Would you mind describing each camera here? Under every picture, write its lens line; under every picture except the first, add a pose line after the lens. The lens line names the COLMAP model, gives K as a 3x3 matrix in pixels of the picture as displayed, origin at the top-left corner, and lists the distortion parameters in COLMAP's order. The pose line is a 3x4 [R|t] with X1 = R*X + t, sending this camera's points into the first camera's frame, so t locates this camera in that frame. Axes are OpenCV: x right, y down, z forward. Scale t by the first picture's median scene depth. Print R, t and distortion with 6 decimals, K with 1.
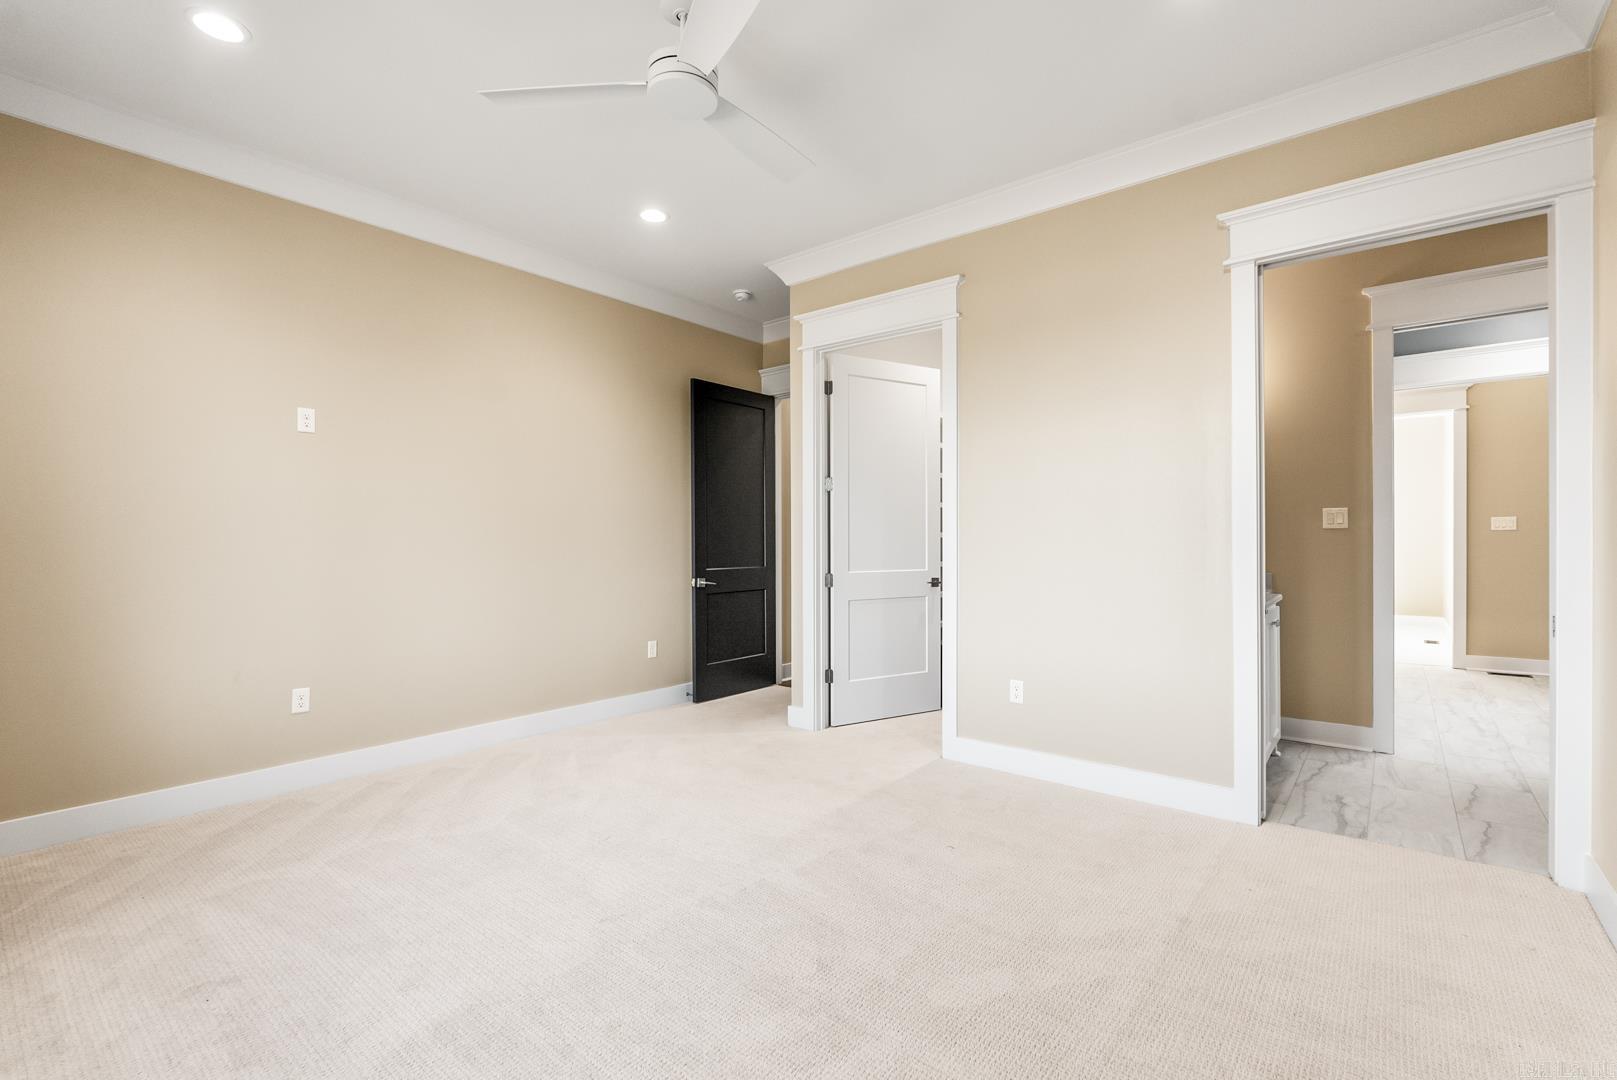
lens RADIAL K [[737.6, 0, 799.2], [0, 737.6, 543.2], [0, 0, 1]] dist [-0.010707, 0.002678]
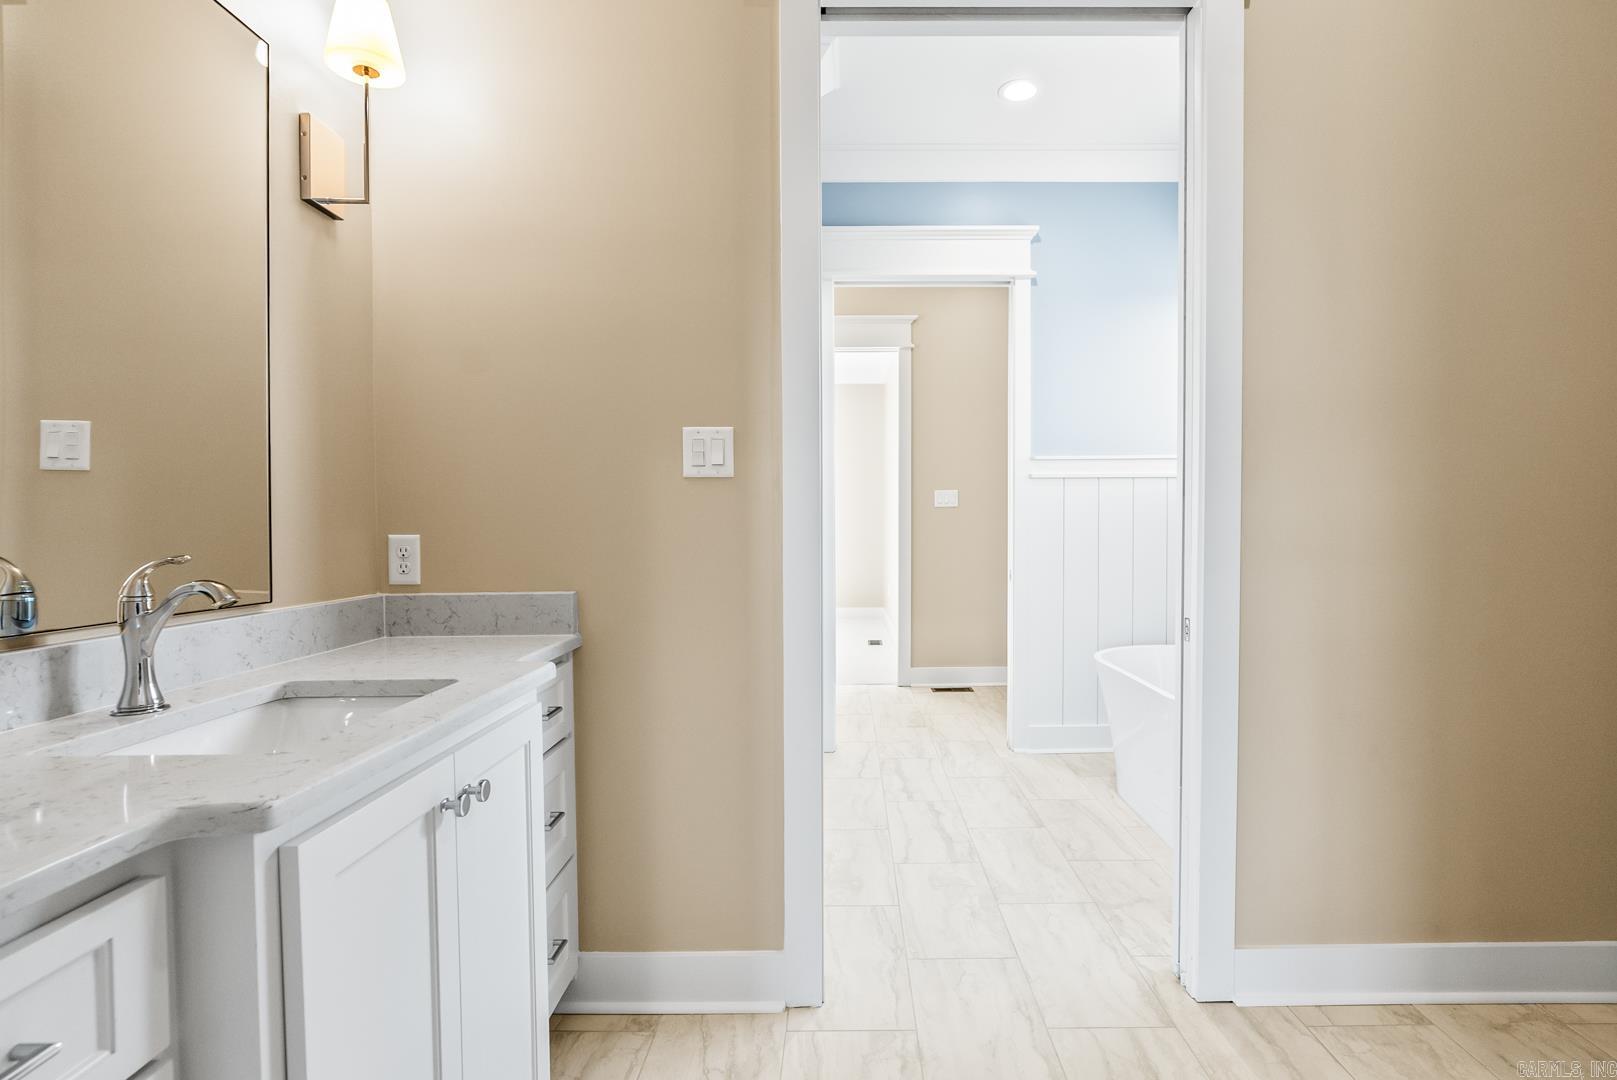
lens RADIAL K [[790.1, 0, 851.7], [0, 790.1, 554.8], [0, 0, 1]] dist [-0.020390, -0.000025]
pose [[0.771784, -0.022428, 0.635489, 0.384874], [0.002222, 0.999467, 0.032575, 0.006720], [-0.635881, -0.023729, 0.771422, 0.458443]]
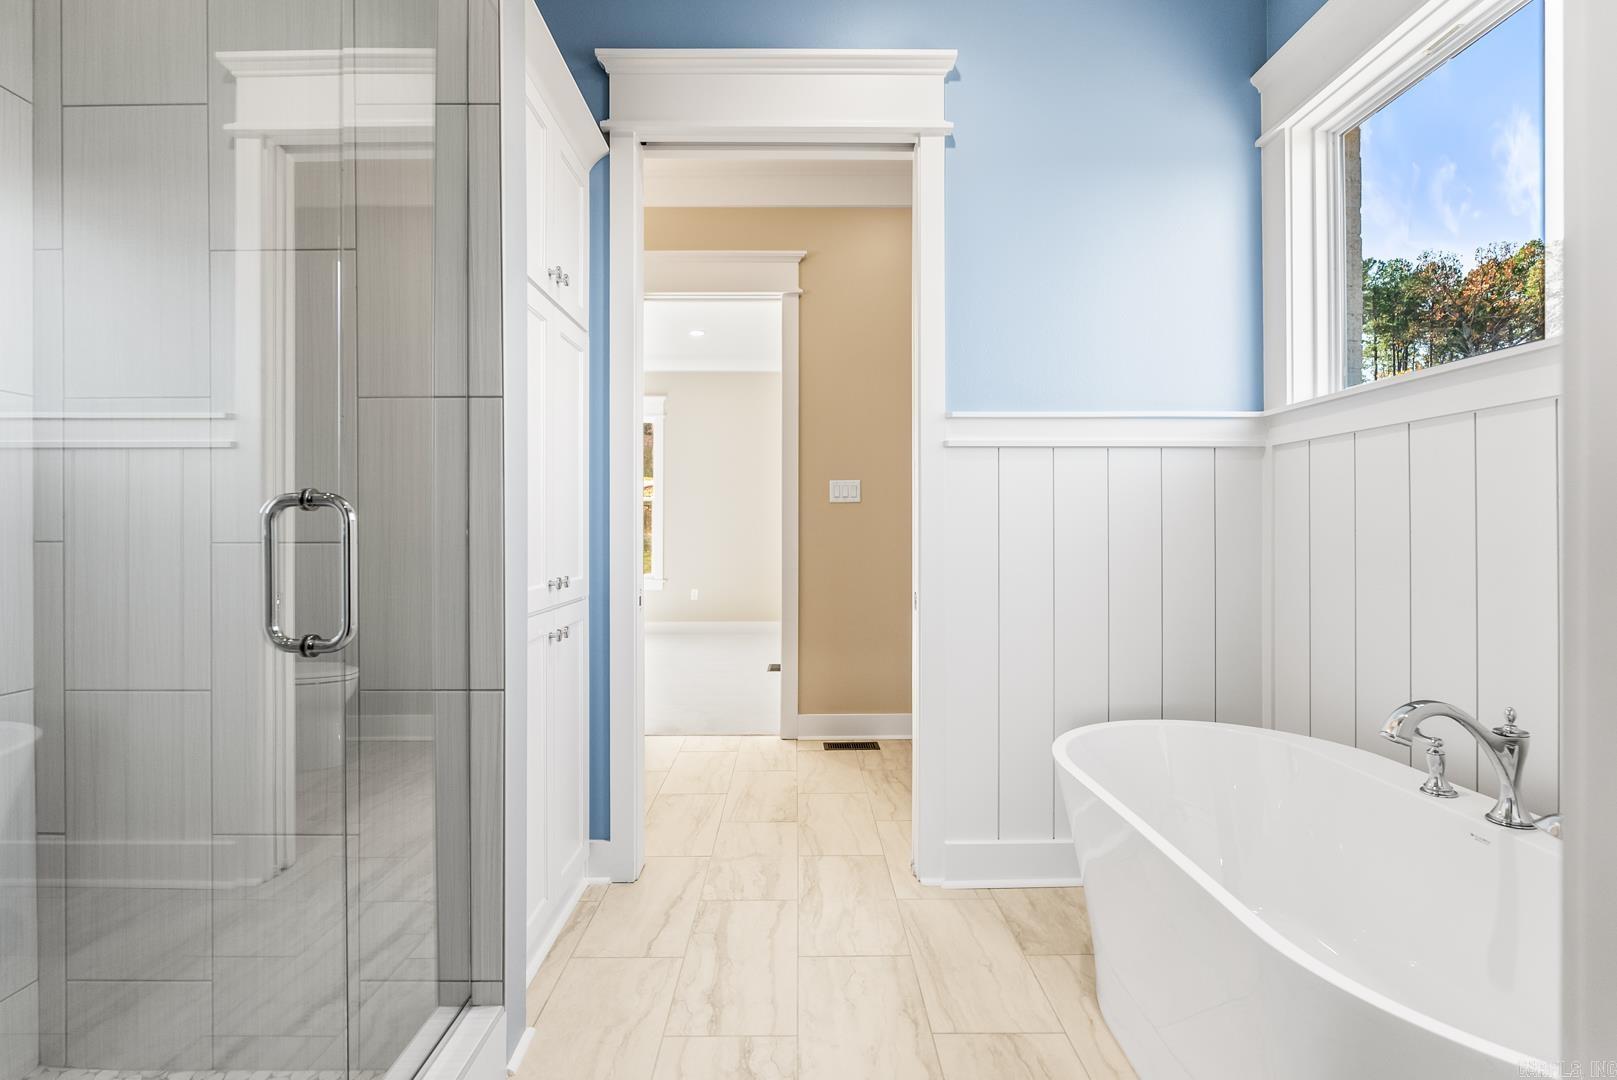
lens RADIAL K [[737.6, 0, 802.0], [0, 737.6, 537.5], [0, 0, 1]] dist [-0.010707, 0.002678]
pose [[0.772790, -0.001712, 0.634659, 0.622670], [-0.000051, 0.999996, 0.002760, 0.011045], [-0.634661, -0.002165, 0.772787, 0.626052]]
